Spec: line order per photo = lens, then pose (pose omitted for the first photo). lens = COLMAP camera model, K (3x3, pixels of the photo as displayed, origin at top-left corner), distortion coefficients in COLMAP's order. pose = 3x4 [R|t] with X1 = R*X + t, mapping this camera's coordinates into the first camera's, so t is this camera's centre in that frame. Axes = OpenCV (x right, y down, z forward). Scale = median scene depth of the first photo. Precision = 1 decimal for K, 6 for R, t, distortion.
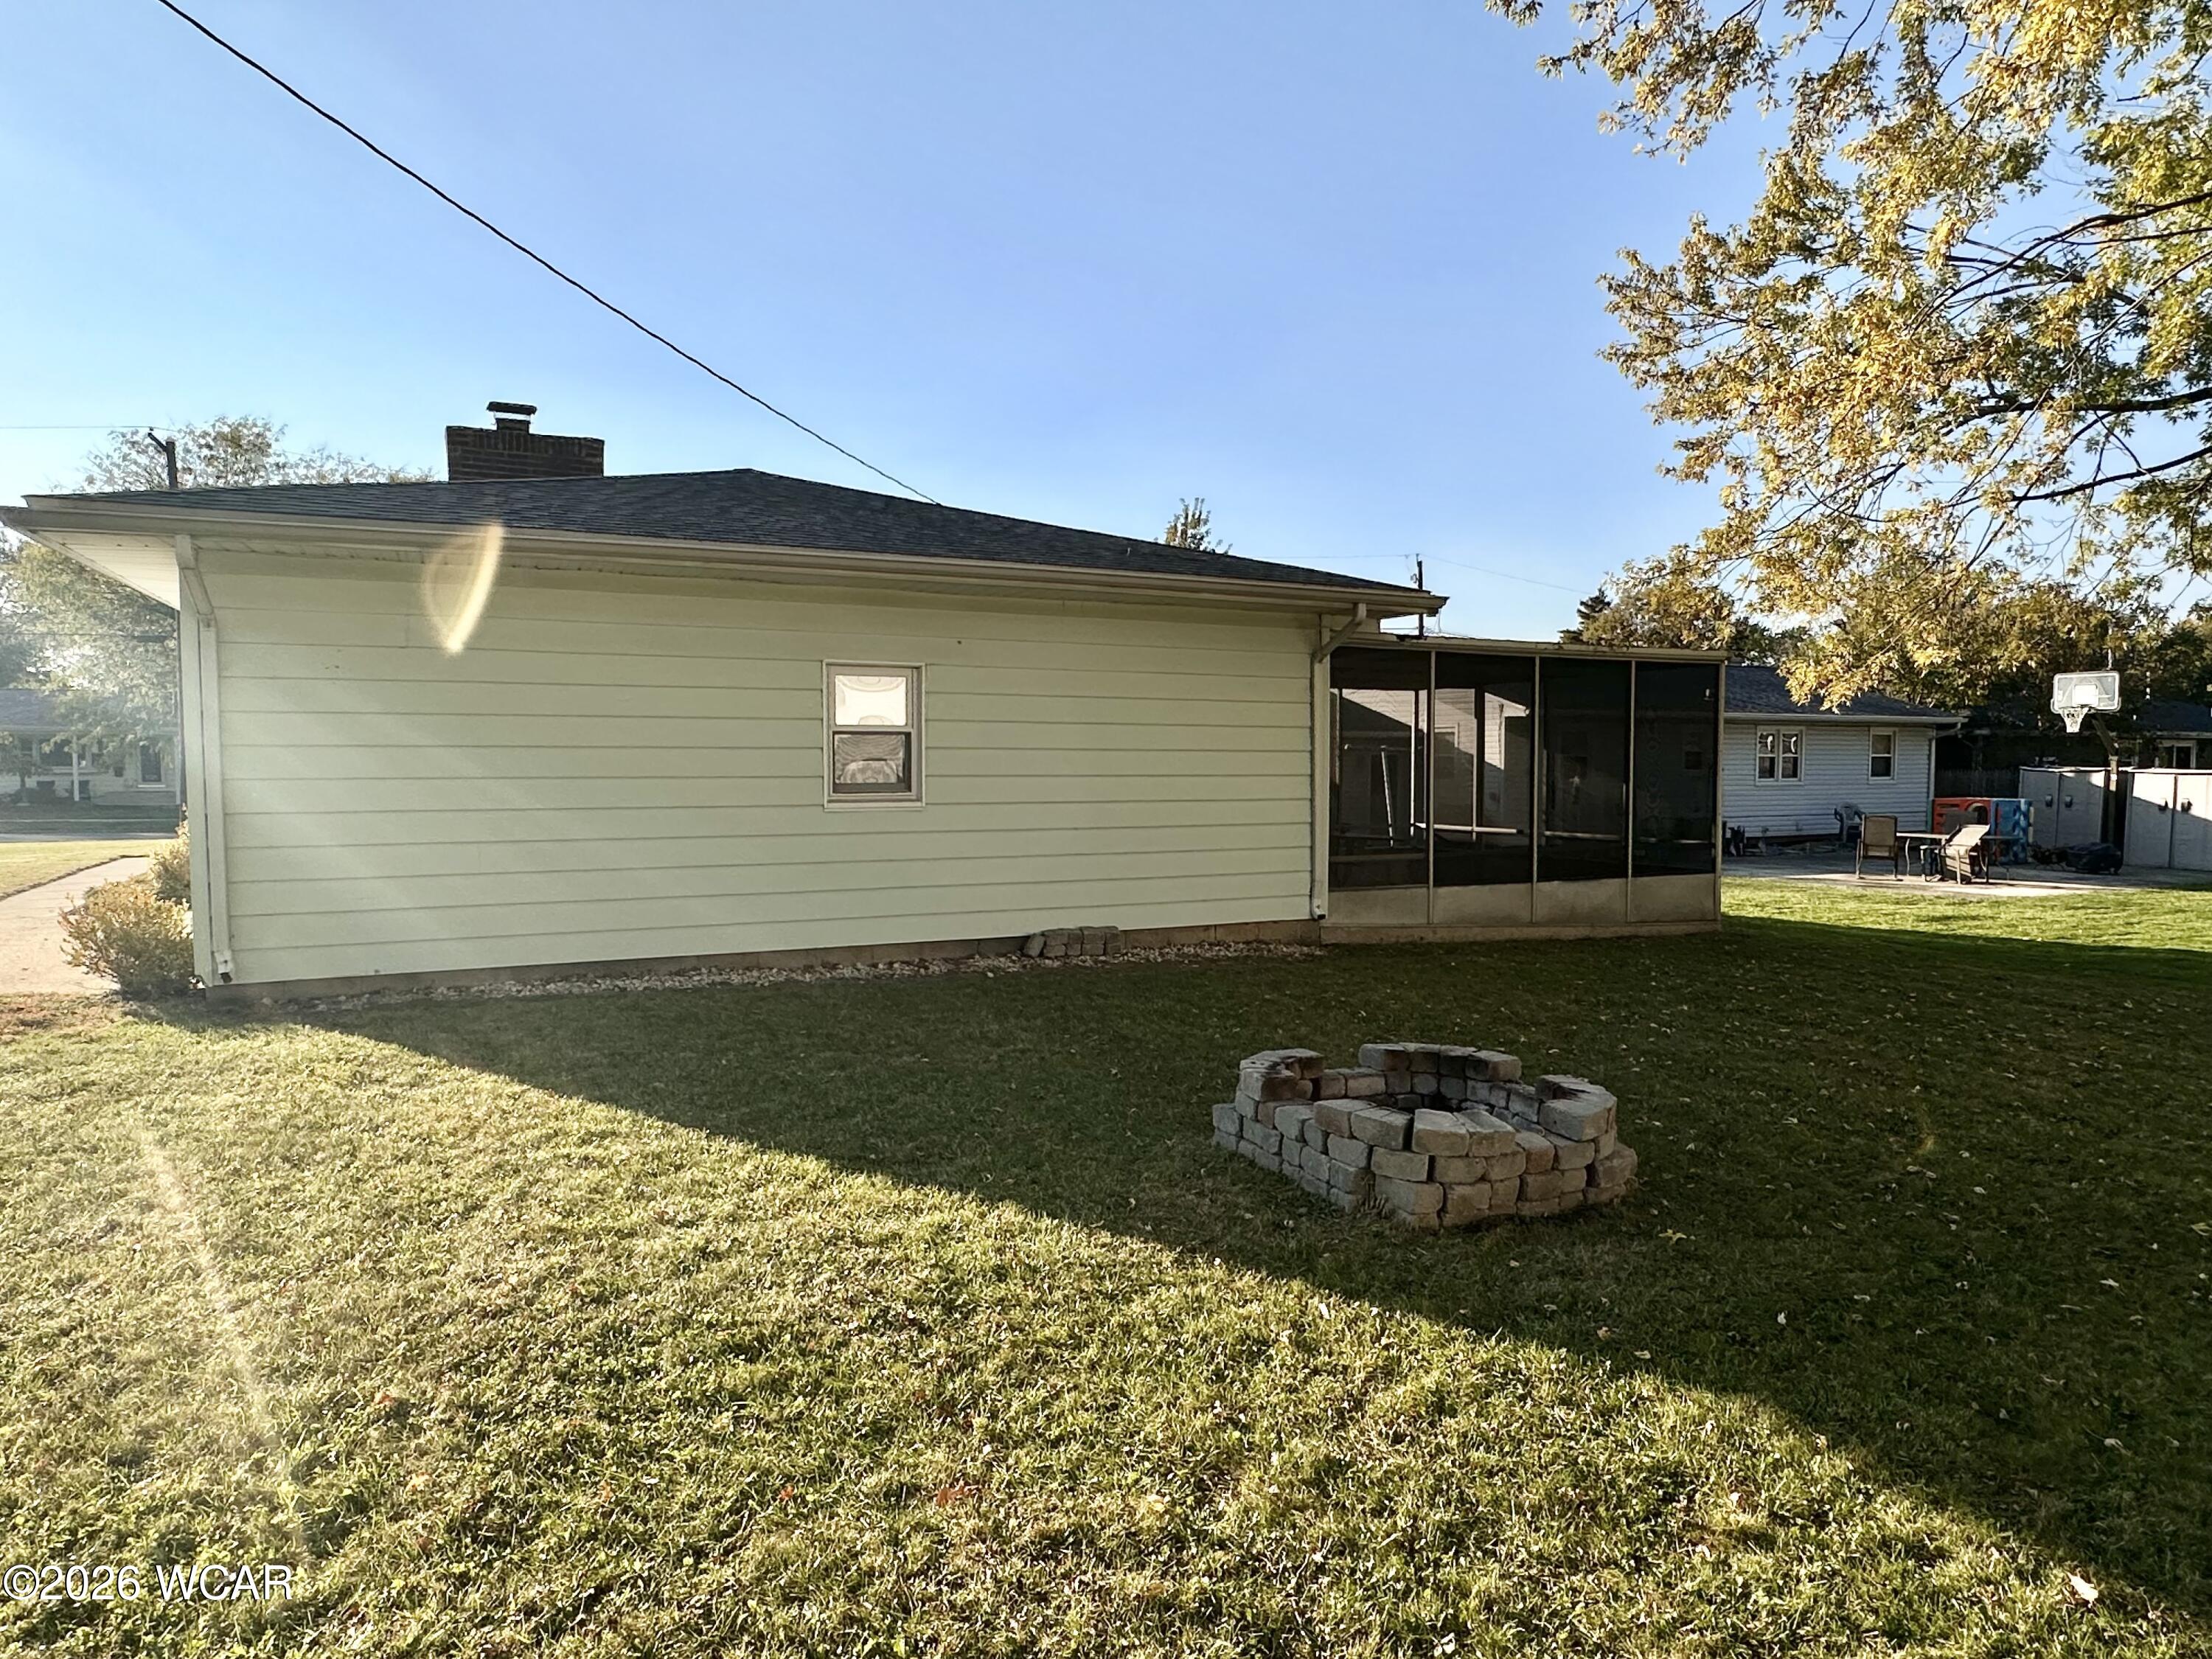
lens RADIAL K [[1339.8, 0, 1098.5], [0, 1339.8, 817.7], [0, 0, 1]] dist [-0.010093, 0.001943]
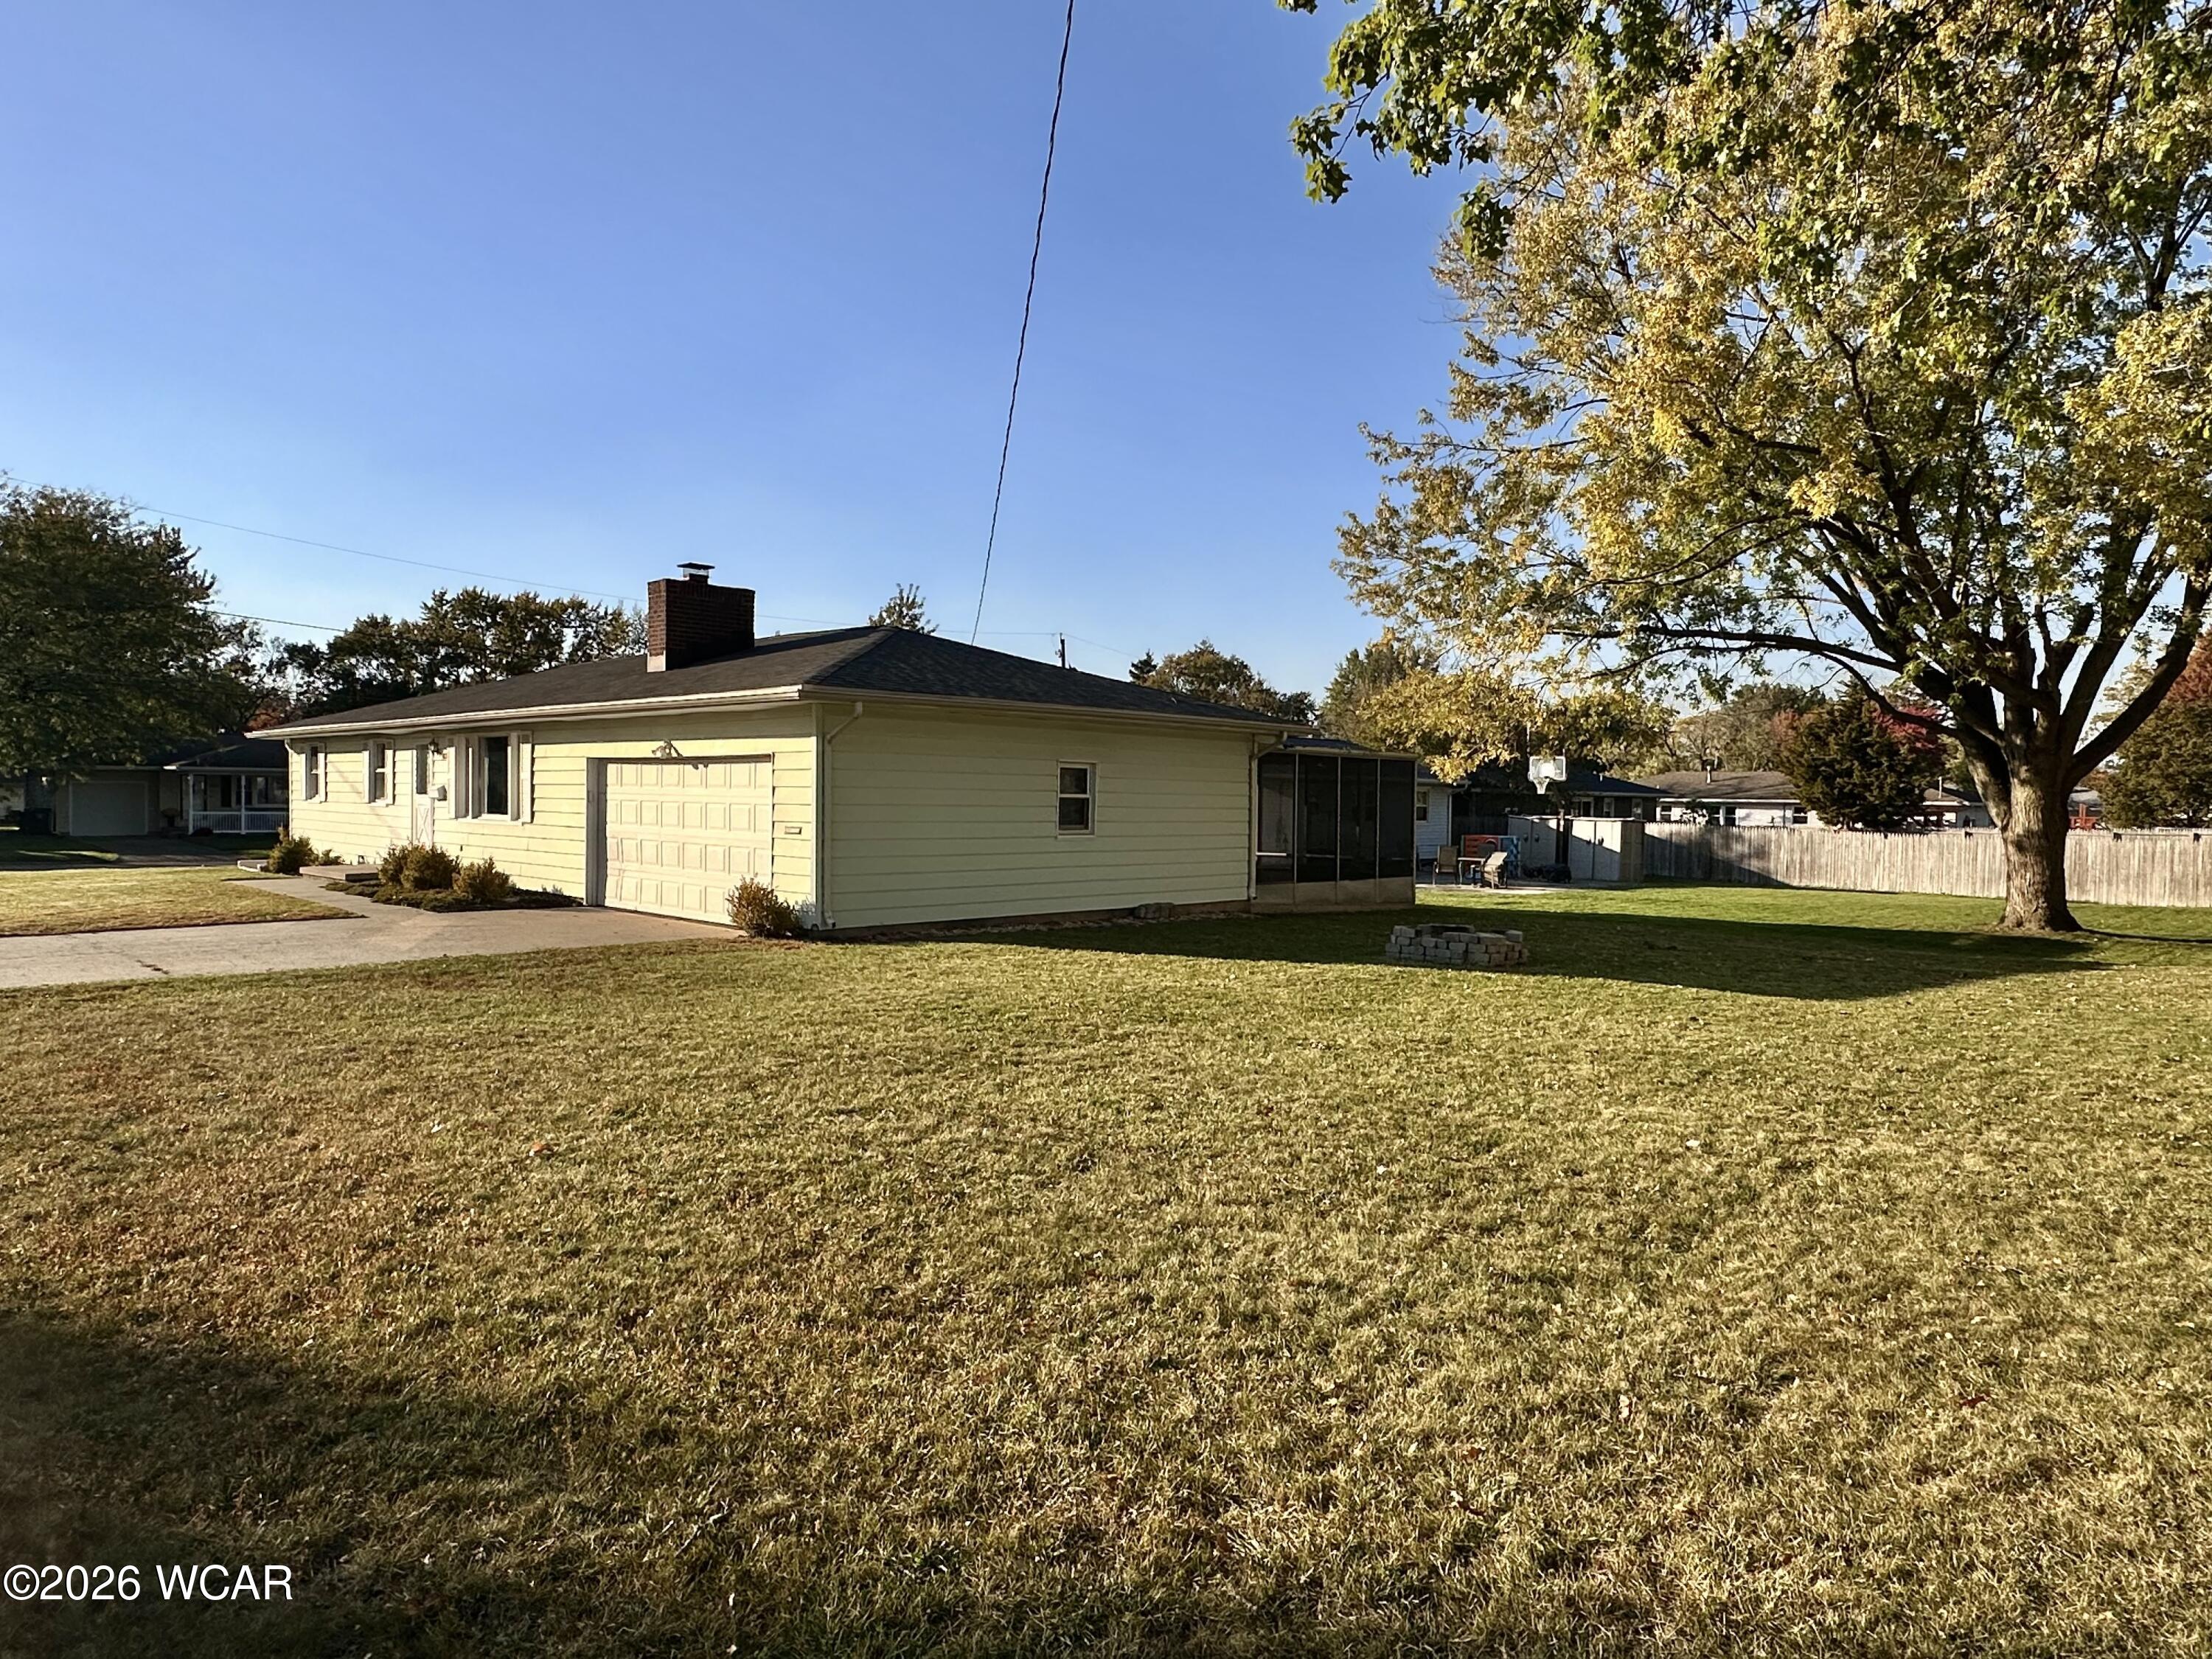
lens RADIAL K [[1339.8, 0, 1110.6], [0, 1339.8, 834.0], [0, 0, 1]] dist [-0.010093, 0.001943]
pose [[0.936187, 0.002184, 0.351496, -0.381334], [0.003661, 0.999866, -0.015963, 0.008099], [-0.351484, 0.016231, 0.936053, -0.378217]]
